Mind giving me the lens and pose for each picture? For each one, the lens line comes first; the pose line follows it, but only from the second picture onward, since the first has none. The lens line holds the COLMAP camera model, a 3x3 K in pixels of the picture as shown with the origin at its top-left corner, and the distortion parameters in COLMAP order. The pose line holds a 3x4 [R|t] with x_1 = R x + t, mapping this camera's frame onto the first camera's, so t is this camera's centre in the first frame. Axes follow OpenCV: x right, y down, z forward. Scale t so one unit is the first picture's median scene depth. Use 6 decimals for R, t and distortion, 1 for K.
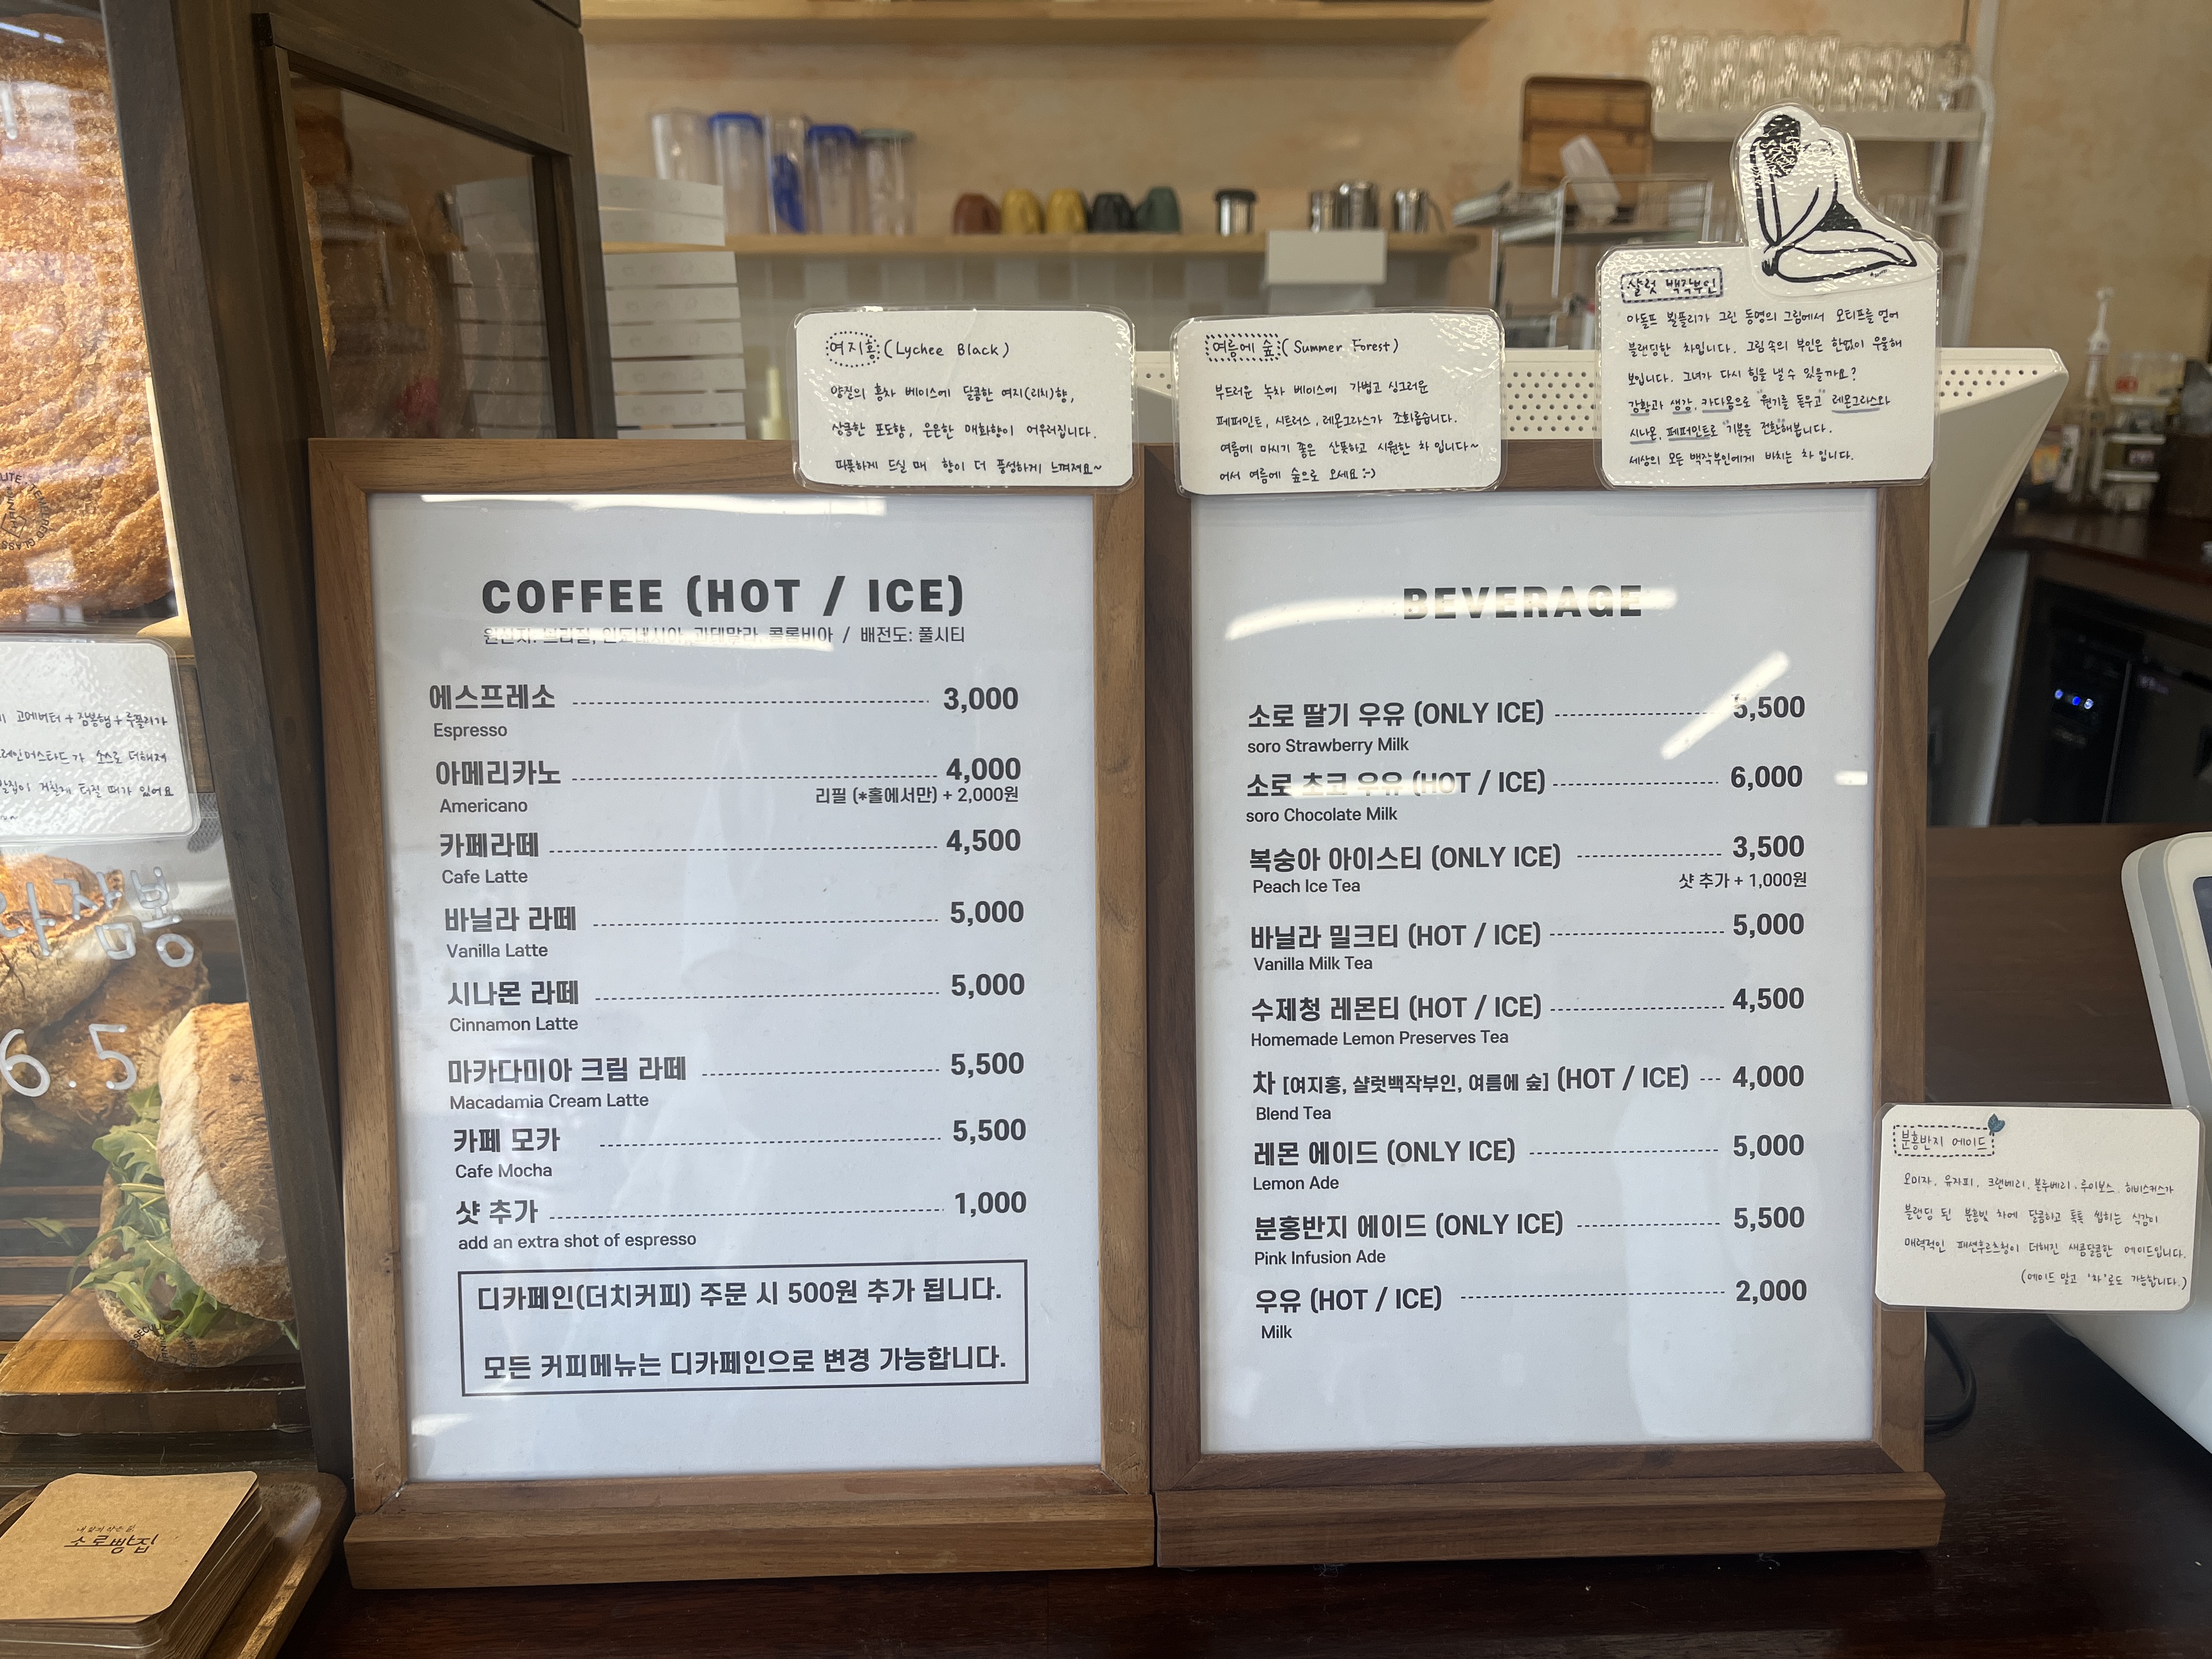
lens RADIAL K [[1676.5, 0, 1103.8], [0, 1676.5, 818.0], [0, 0, 1]] dist [-0.009614, -0.006026]
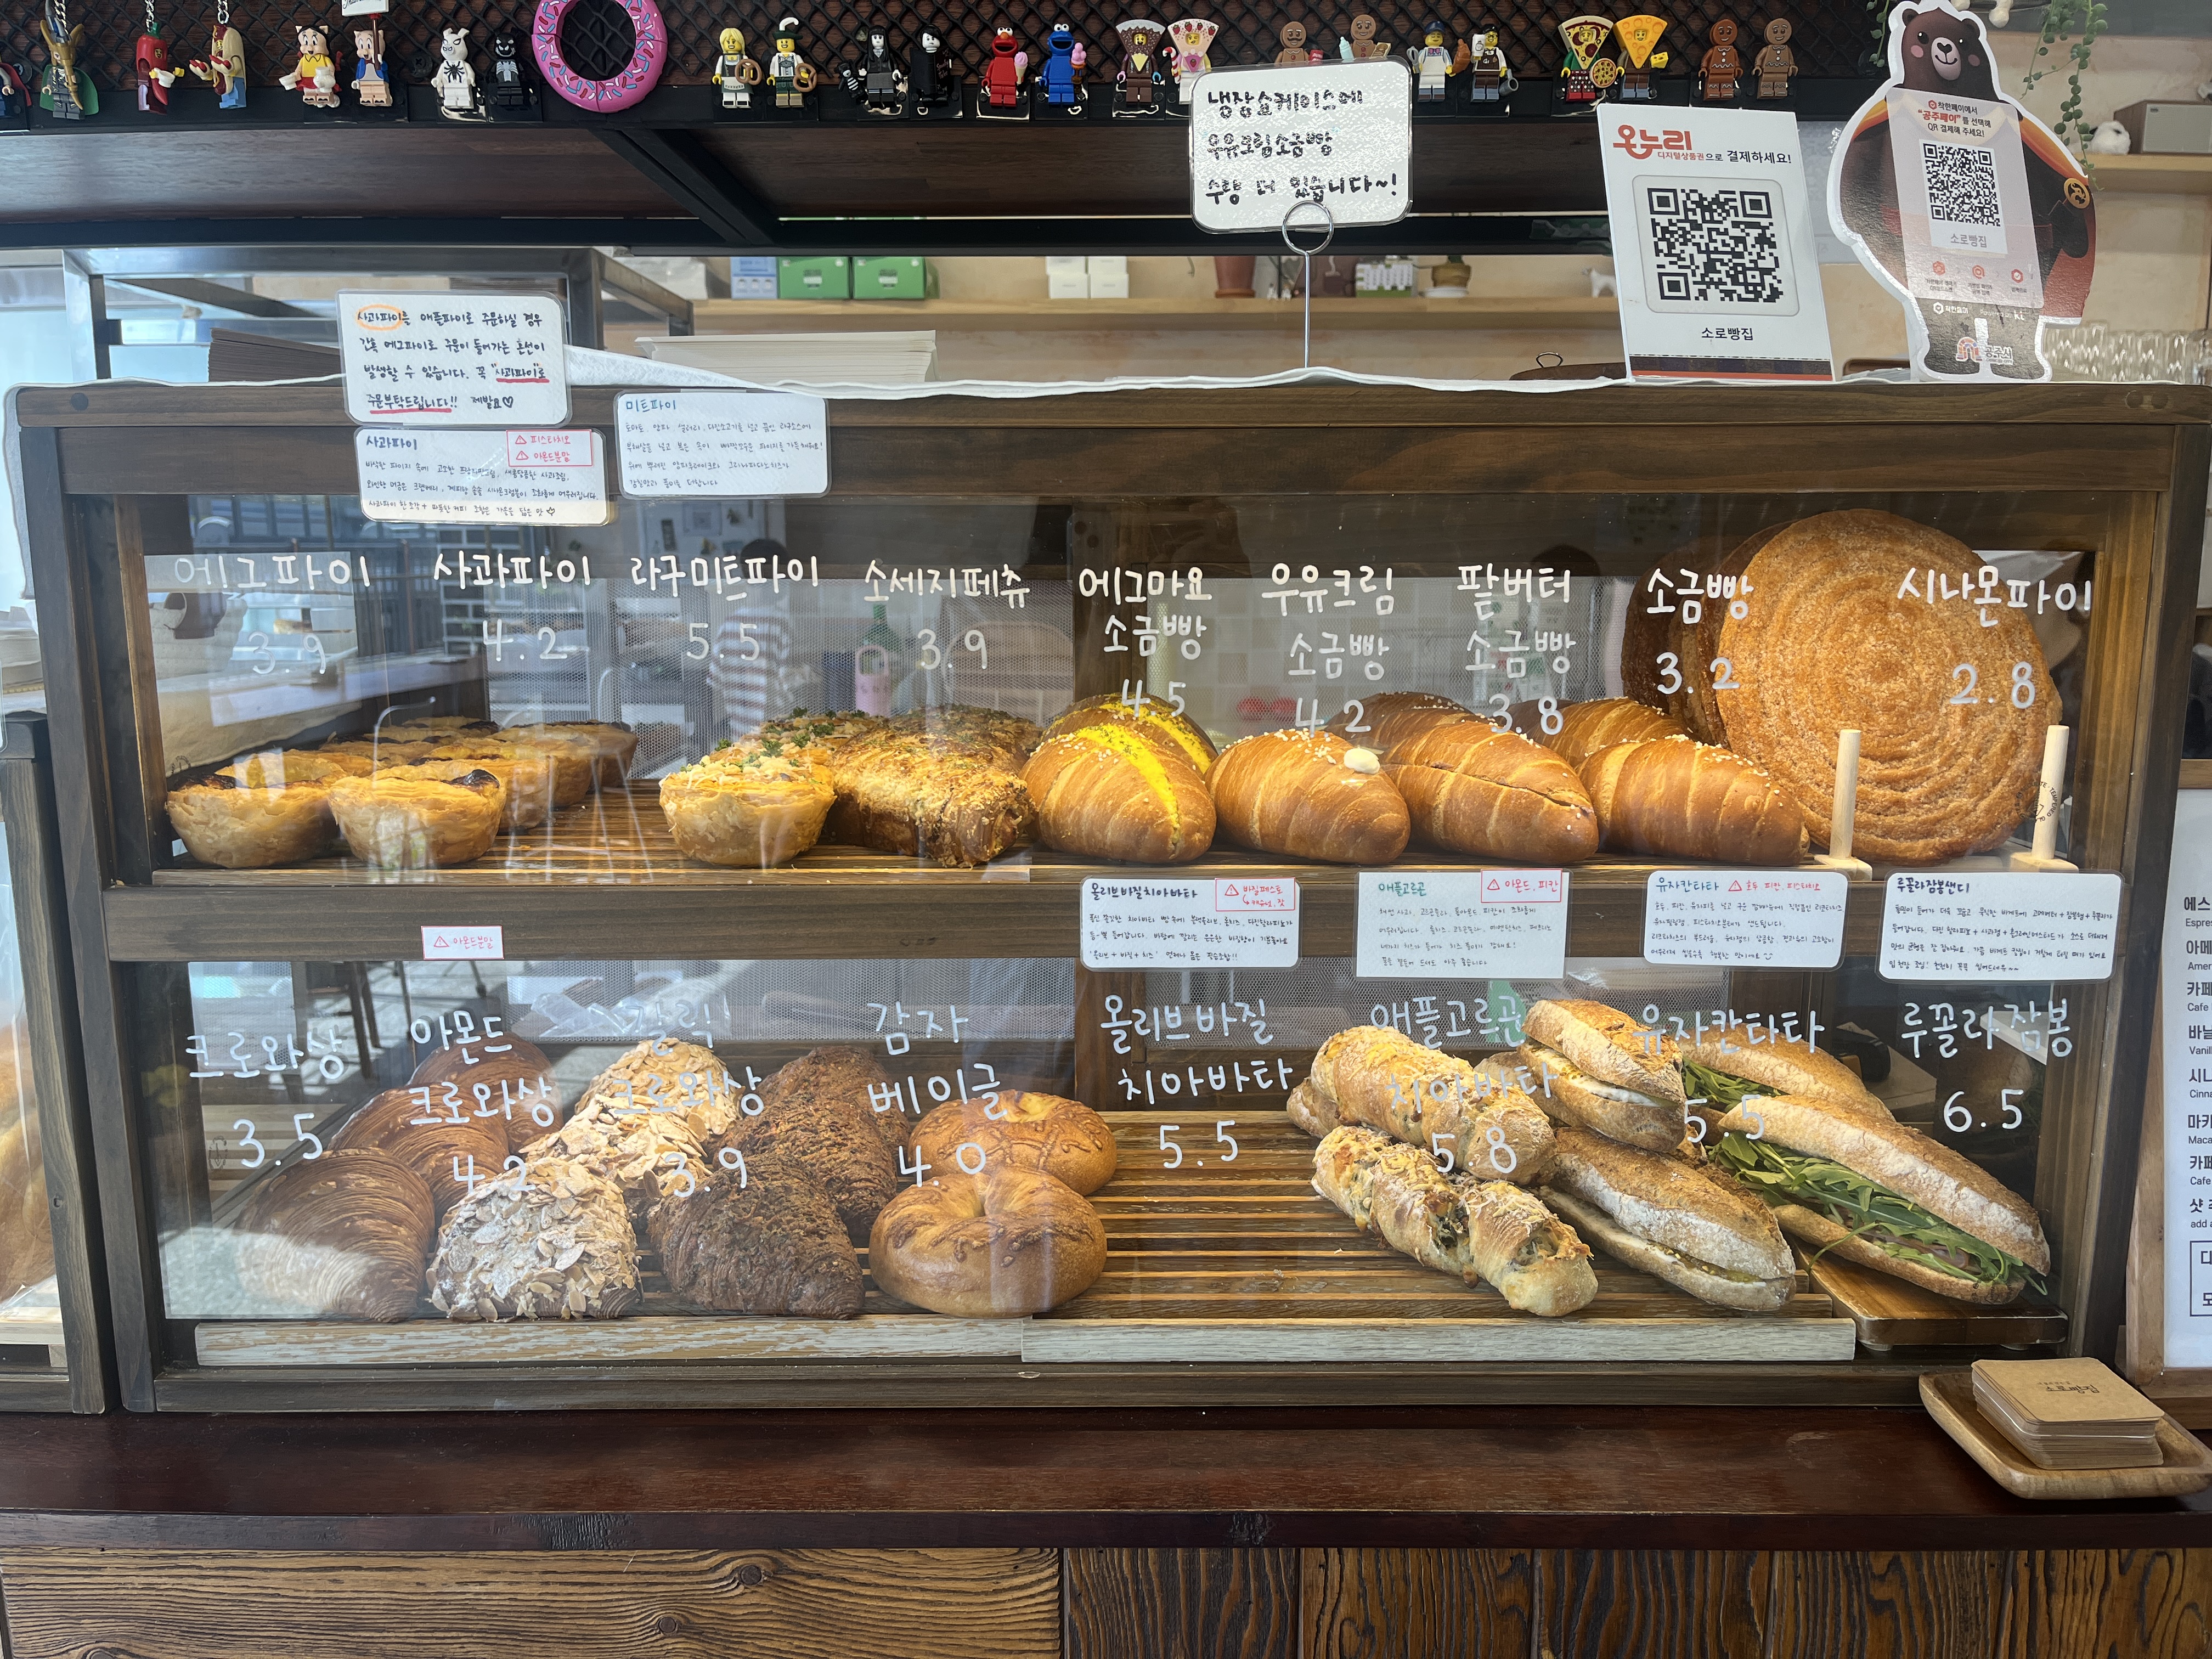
lens RADIAL K [[1676.5, 0, 1108.9], [0, 1676.5, 839.0], [0, 0, 1]] dist [-0.009614, -0.006026]
pose [[0.999590, 0.006767, -0.027811, -1.464047], [-0.009727, 0.994136, -0.107698, 0.059095], [0.026919, 0.107924, 0.993795, -0.770496]]
